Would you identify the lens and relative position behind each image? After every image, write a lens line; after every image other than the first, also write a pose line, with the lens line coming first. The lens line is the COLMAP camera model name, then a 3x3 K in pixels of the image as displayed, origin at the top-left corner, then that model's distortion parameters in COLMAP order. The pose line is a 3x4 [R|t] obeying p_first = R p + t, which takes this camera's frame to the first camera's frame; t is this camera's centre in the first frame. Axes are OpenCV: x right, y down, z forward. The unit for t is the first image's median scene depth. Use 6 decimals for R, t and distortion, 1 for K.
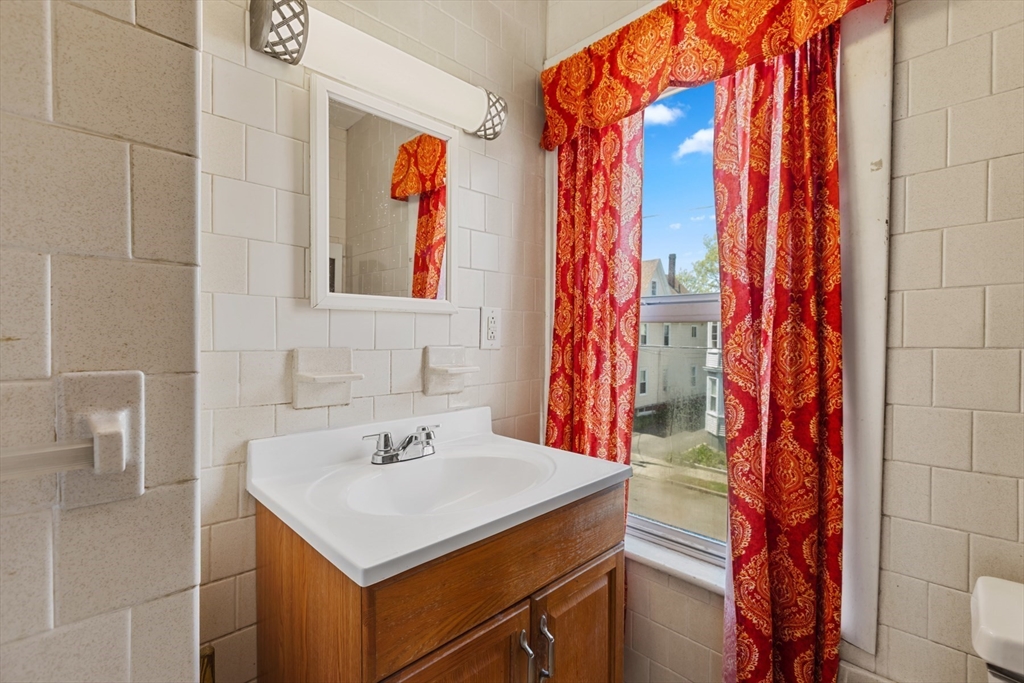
lens RADIAL K [[459.2, 0, 502.4], [0, 459.2, 347.2], [0, 0, 1]] dist [-0.003125, 0.000707]
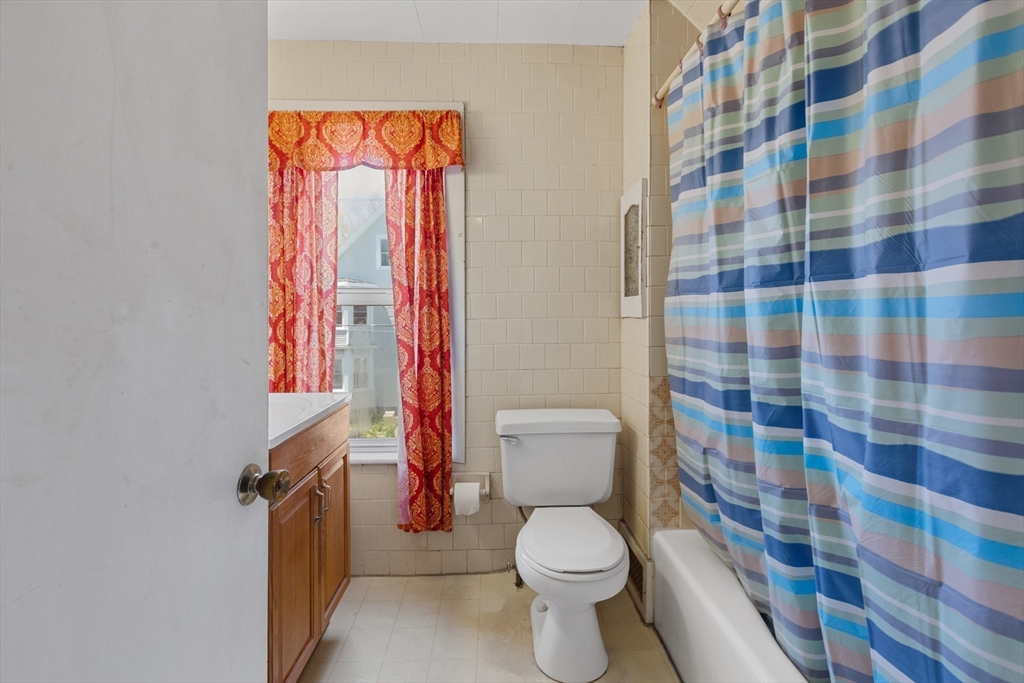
lens RADIAL K [[459.2, 0, 508.3], [0, 459.2, 316.3], [0, 0, 1]] dist [-0.003125, 0.000707]
pose [[0.675587, -0.010357, 0.737208, -0.563149], [0.024778, 0.999655, -0.008663, 0.009844], [-0.736864, 0.024120, 0.675611, -0.555688]]
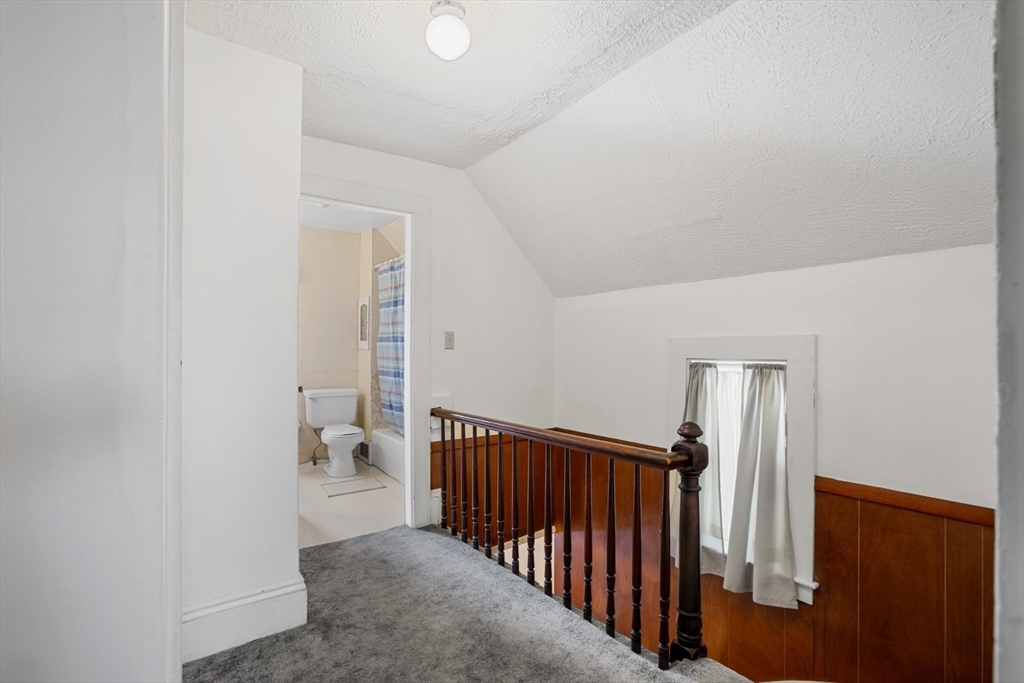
lens RADIAL K [[459.2, 0, 512.6], [0, 459.2, 343.9], [0, 0, 1]] dist [-0.003125, 0.000707]
pose [[0.133642, -0.007961, 0.990998, -3.120830], [0.021736, 0.999751, 0.005100, -0.033461], [-0.990791, 0.020859, 0.133781, -1.720047]]
